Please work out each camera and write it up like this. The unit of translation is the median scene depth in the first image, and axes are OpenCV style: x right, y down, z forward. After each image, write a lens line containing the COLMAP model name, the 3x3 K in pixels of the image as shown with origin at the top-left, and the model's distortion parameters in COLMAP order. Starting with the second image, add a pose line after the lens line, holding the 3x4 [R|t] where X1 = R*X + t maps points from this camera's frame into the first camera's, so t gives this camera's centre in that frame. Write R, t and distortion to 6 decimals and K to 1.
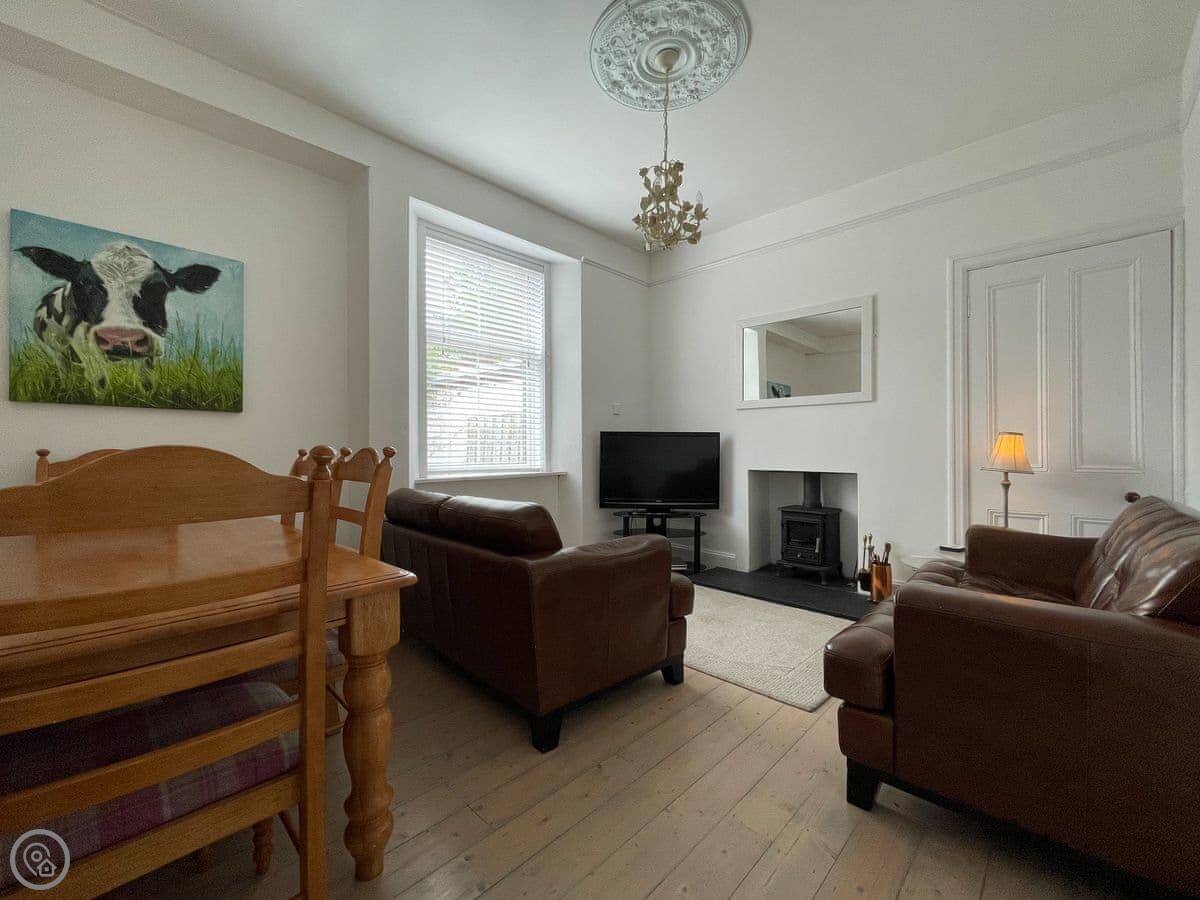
lens RADIAL K [[491.0, 0, 603.5], [0, 491.0, 447.6], [0, 0, 1]] dist [-0.002616, -0.000848]
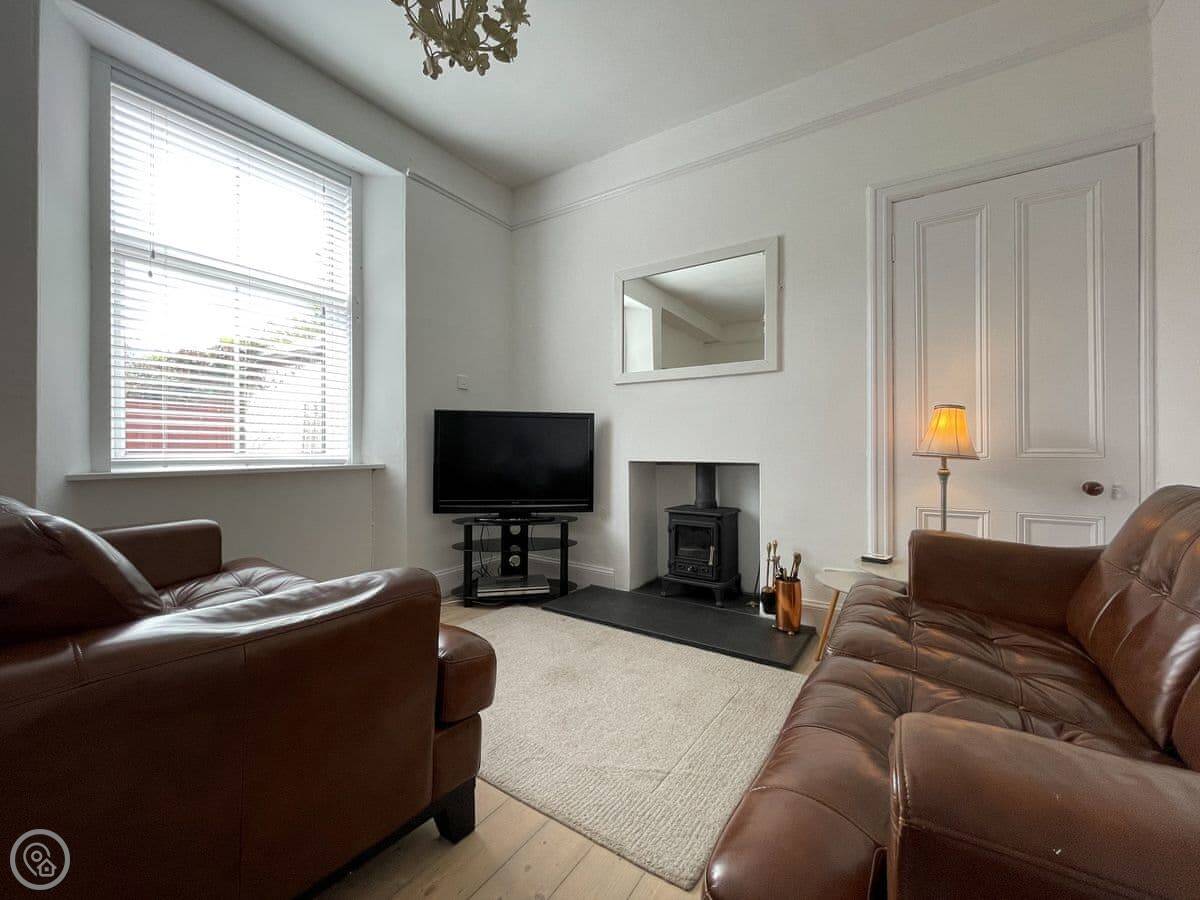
lens RADIAL K [[491.0, 0, 597.5], [0, 491.0, 448.7], [0, 0, 1]] dist [-0.002616, -0.000848]
pose [[0.985566, 0.000665, 0.169292, 0.128892], [-0.001231, 0.999994, 0.003238, 0.026945], [-0.169289, -0.003400, 0.985561, 0.269610]]
